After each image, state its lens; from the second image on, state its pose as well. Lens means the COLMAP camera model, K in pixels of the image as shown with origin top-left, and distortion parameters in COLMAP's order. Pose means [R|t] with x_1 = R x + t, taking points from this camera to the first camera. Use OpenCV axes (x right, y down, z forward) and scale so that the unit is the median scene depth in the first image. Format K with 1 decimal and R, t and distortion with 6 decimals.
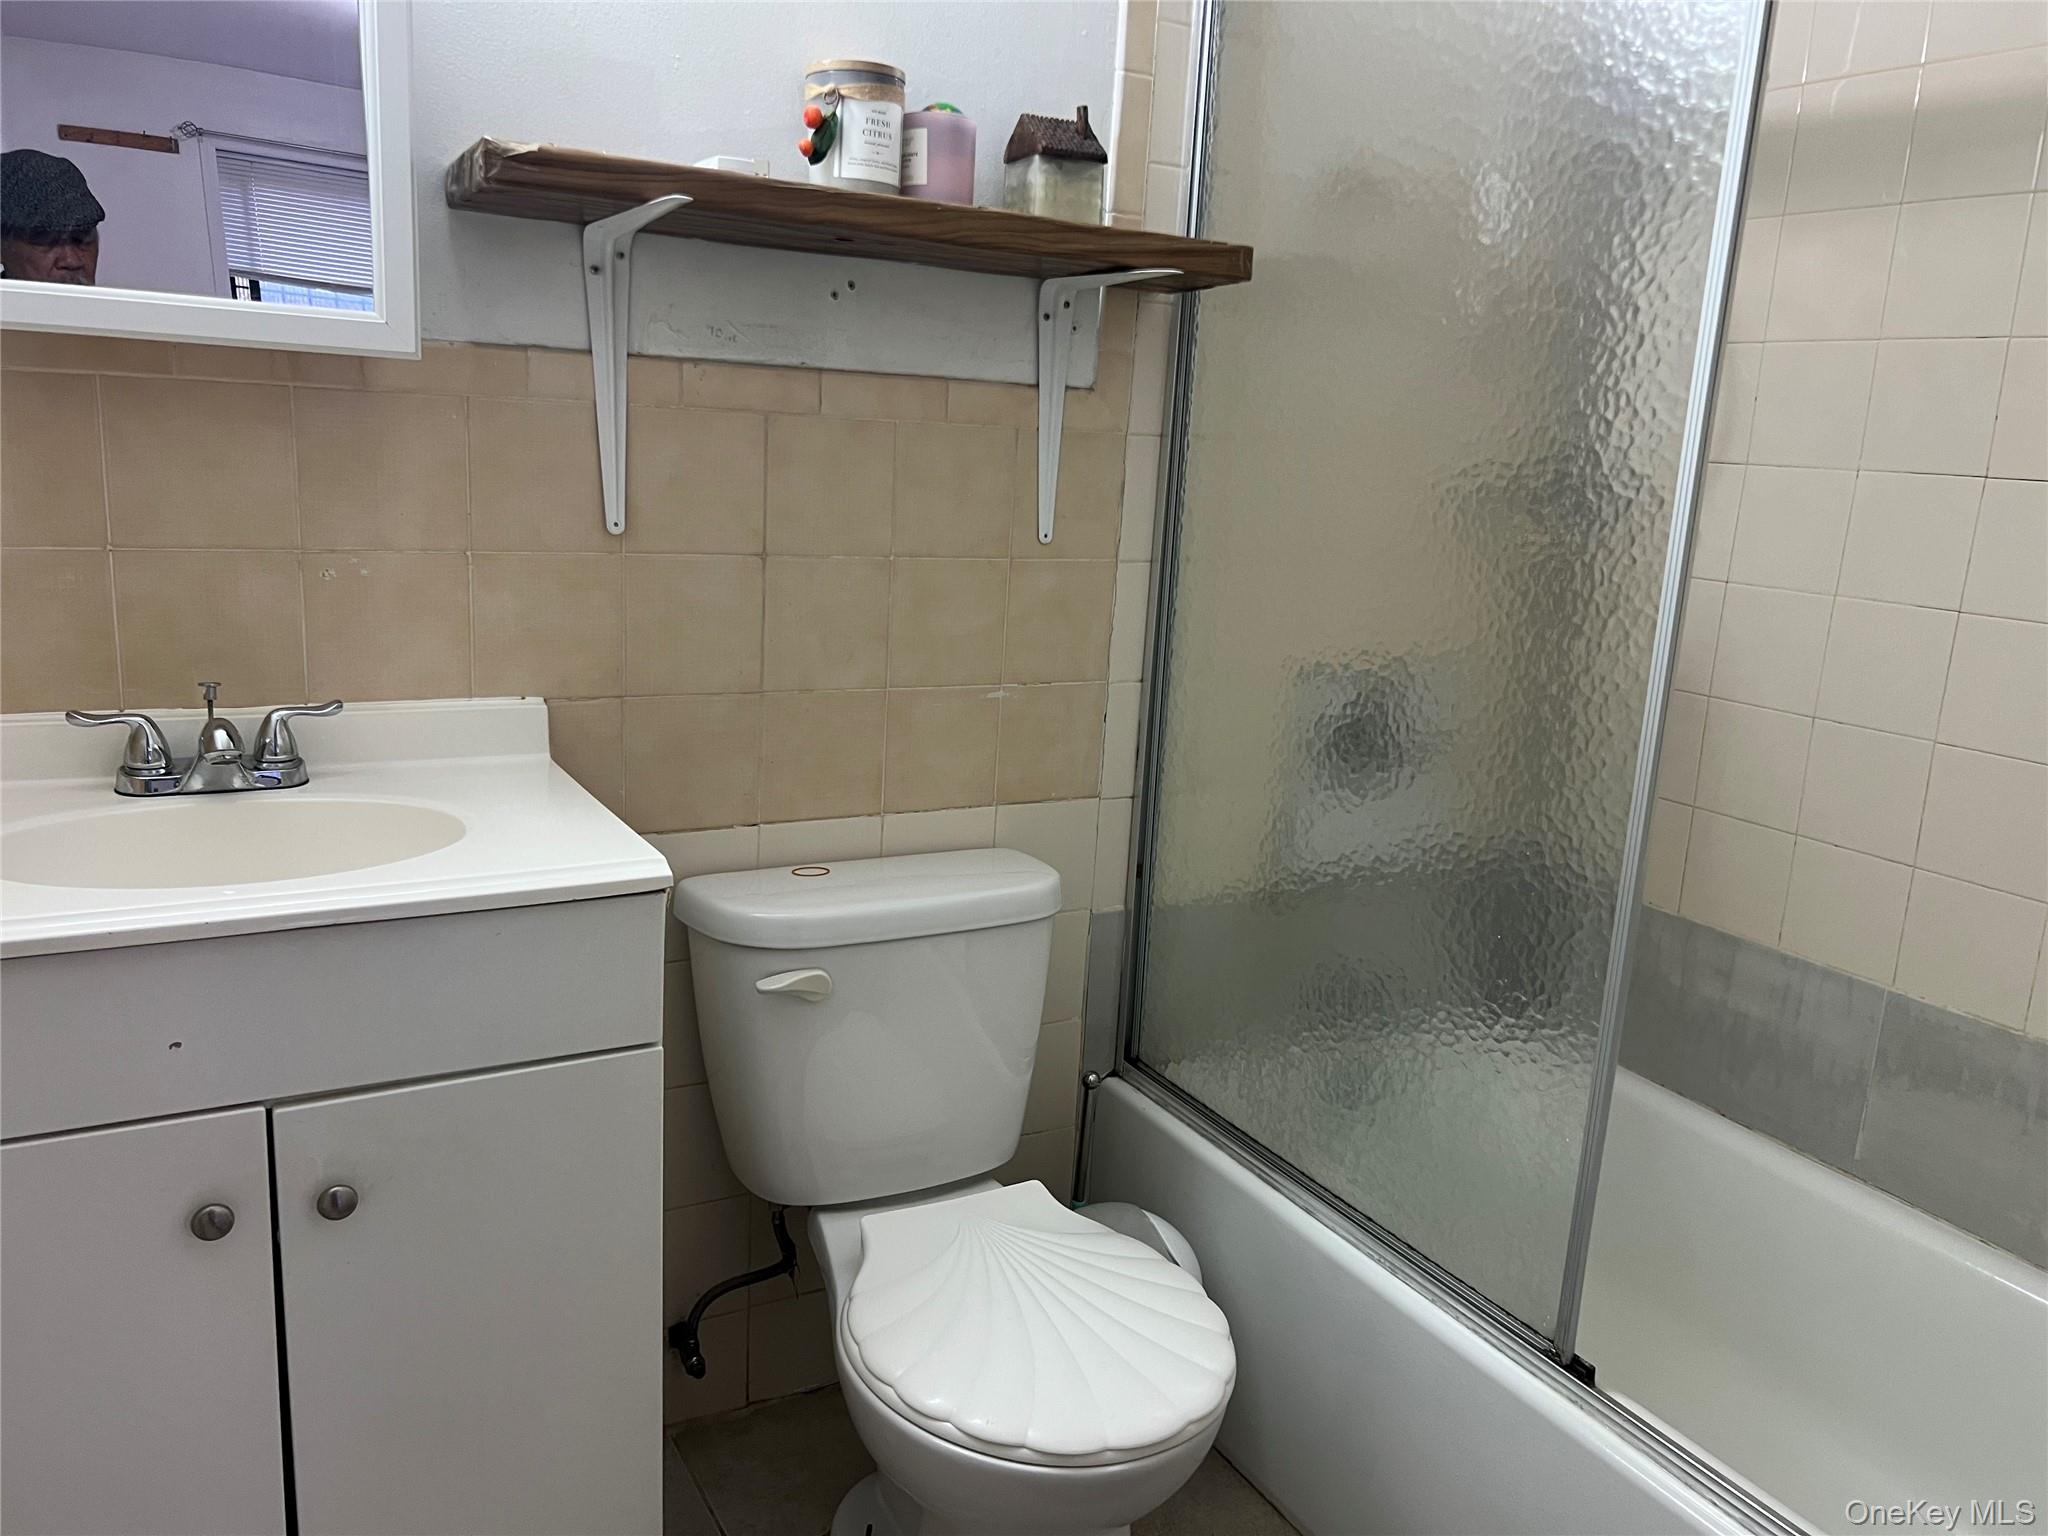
lens RADIAL K [[1582.7, 0, 1024.0], [0, 1582.7, 768.0], [0, 0, 1]] dist [0.039489, -0.001359]
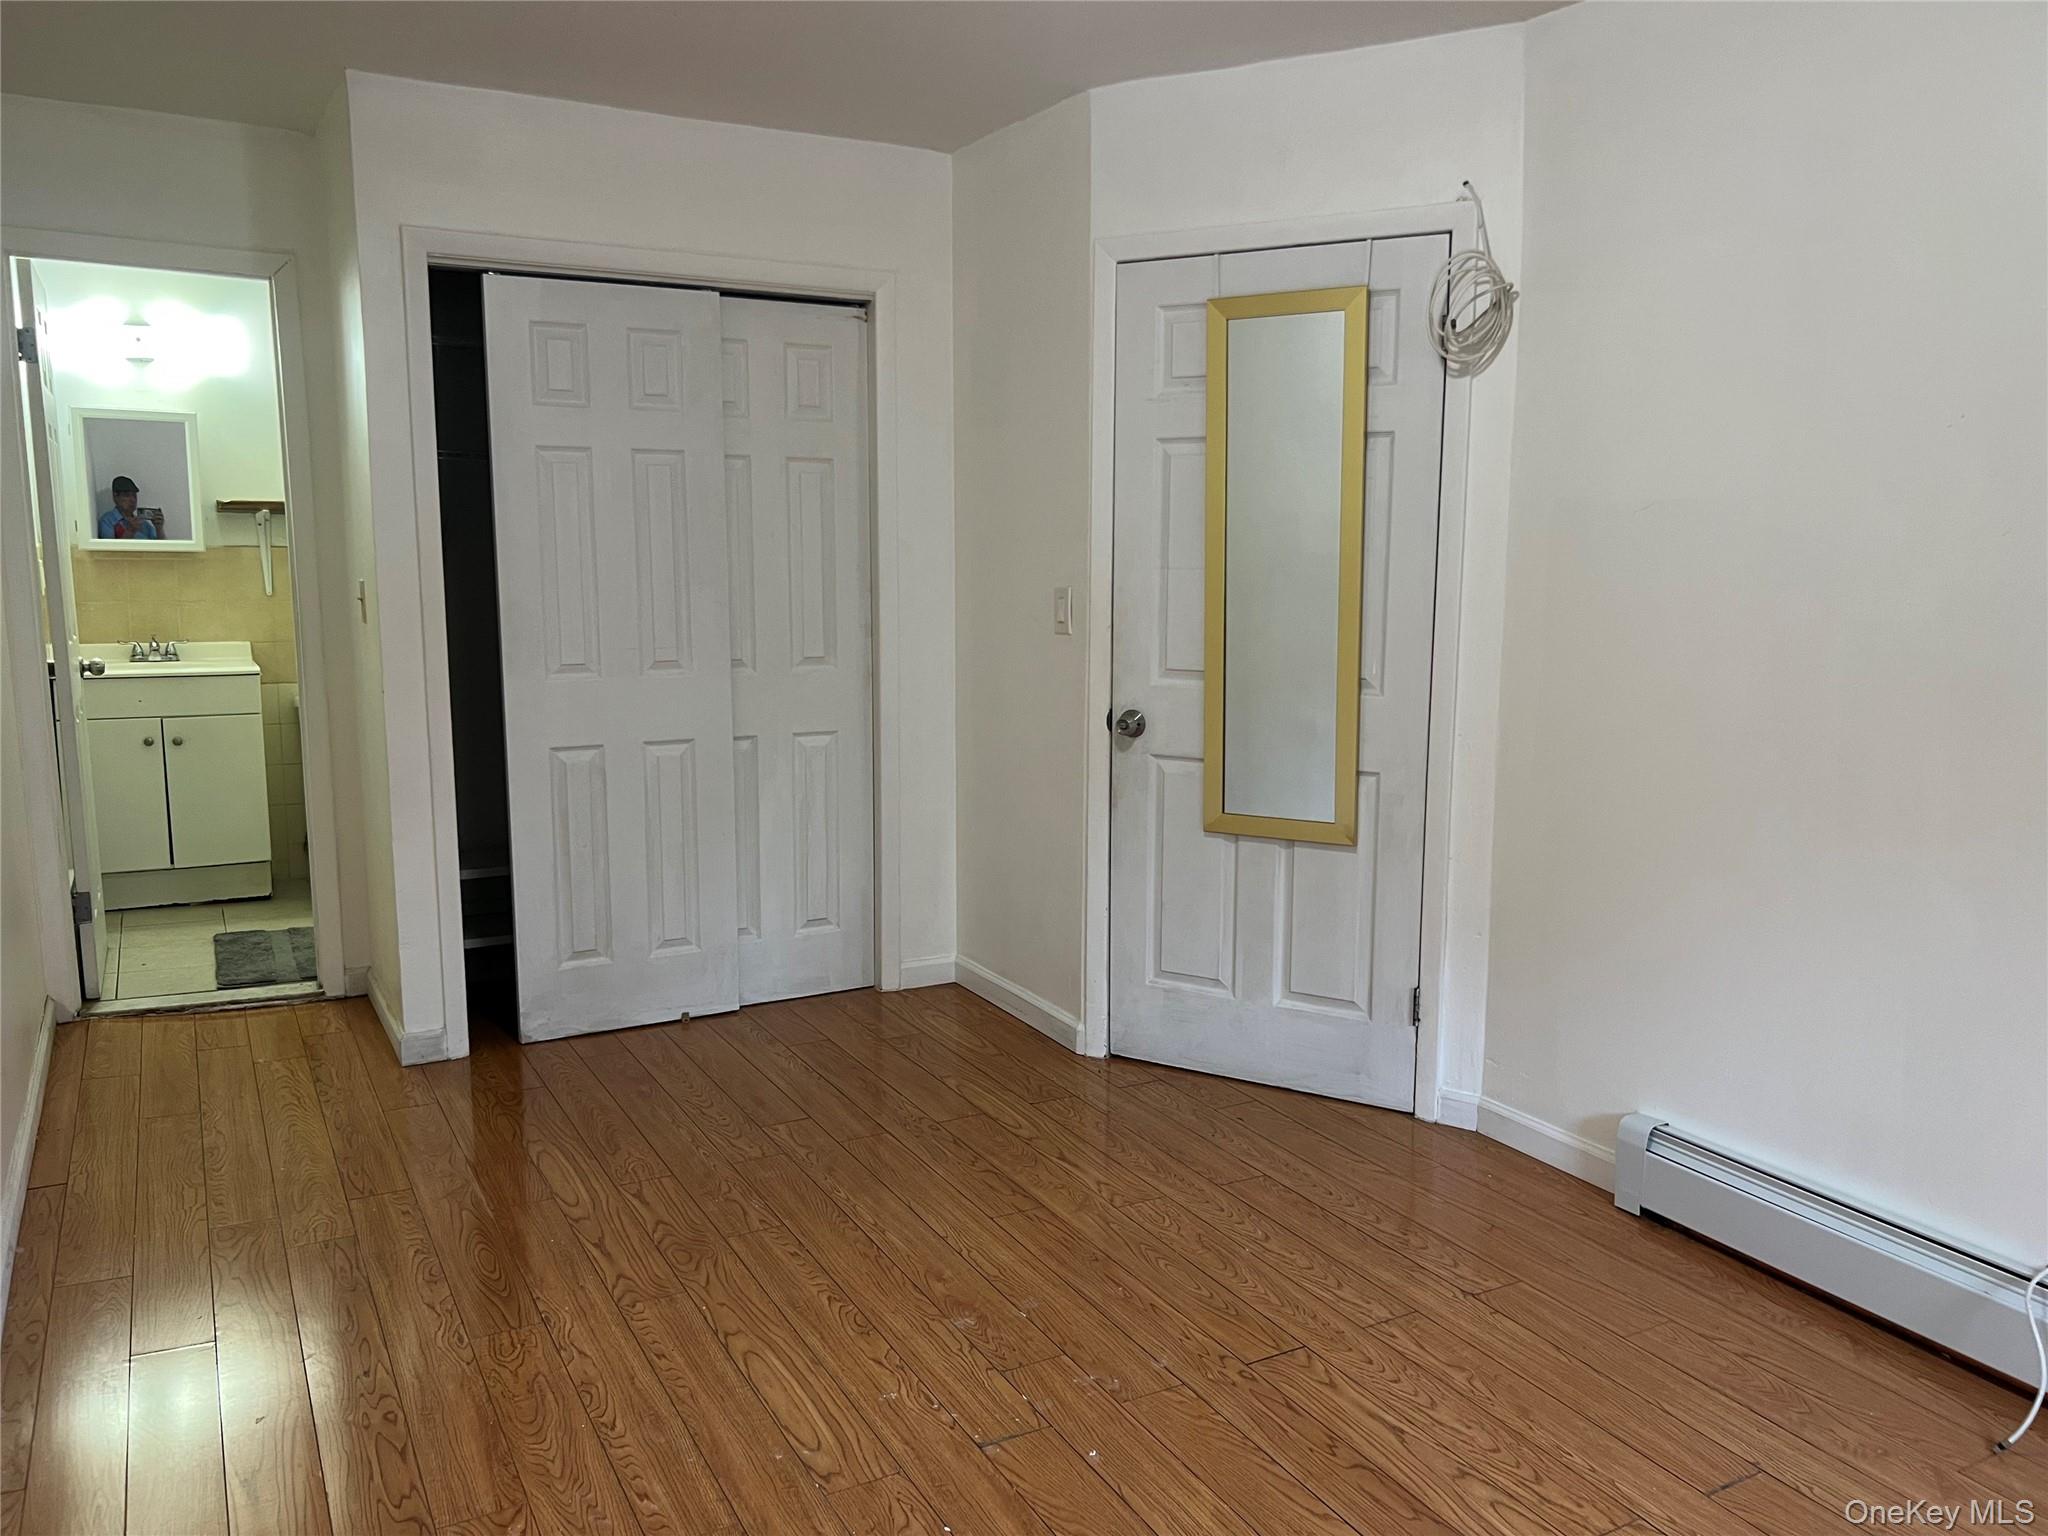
lens RADIAL K [[1560.3, 0, 1054.0], [0, 1560.3, 765.5], [0, 0, 1]] dist [0.080309, -0.093423]
pose [[0.998912, -0.045549, -0.010033, 1.736783], [0.044623, 0.995913, -0.078521, 0.674783], [0.013568, 0.077988, 0.996862, -2.847305]]
